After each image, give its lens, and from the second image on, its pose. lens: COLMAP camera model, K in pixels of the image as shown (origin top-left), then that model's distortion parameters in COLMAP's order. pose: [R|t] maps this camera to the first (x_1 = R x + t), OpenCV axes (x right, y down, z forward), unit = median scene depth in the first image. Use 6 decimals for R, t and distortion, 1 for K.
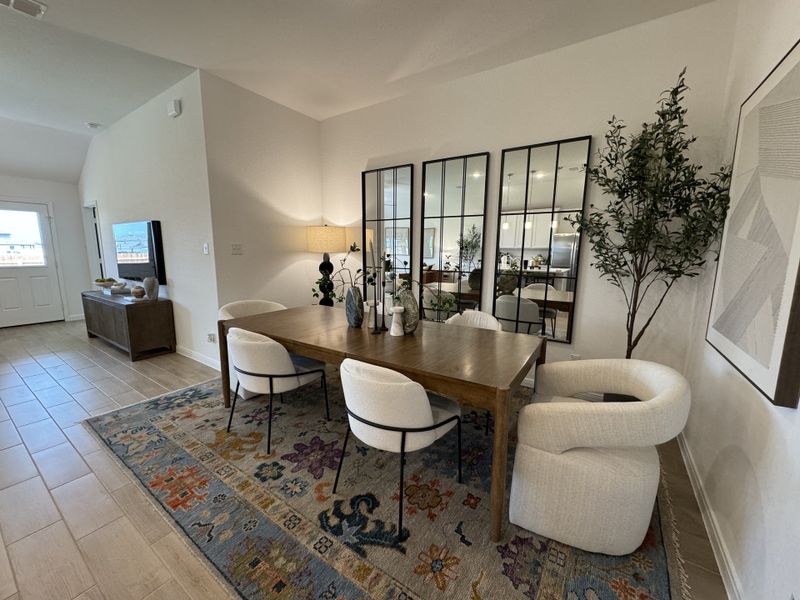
lens RADIAL K [[321.6, 0, 400.1], [0, 321.6, 298.3], [0, 0, 1]] dist [-0.002393, -0.000130]
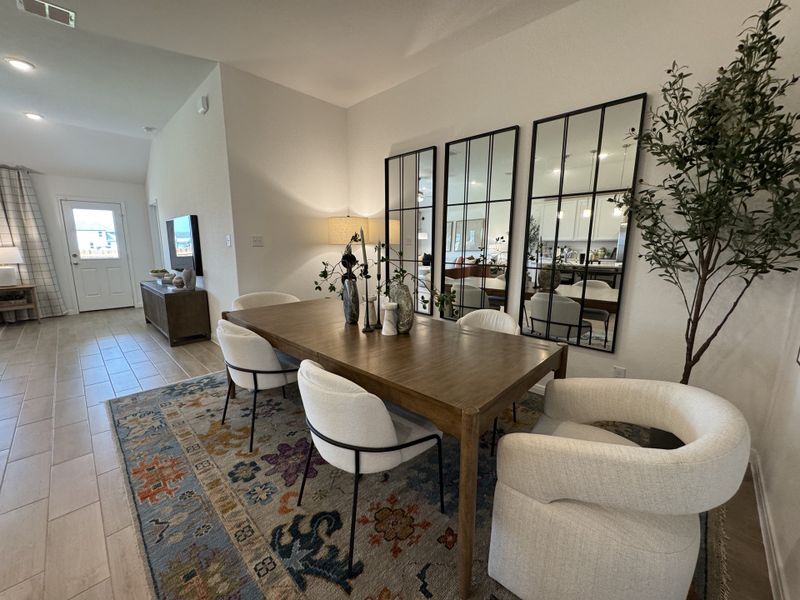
lens RADIAL K [[321.6, 0, 400.1], [0, 321.6, 298.3], [0, 0, 1]] dist [-0.002393, -0.000130]
pose [[0.984115, 0.024449, -0.175842, 0.161475], [-0.021685, 0.999610, 0.017619, -0.002149], [0.176204, -0.013526, 0.984261, 0.117505]]
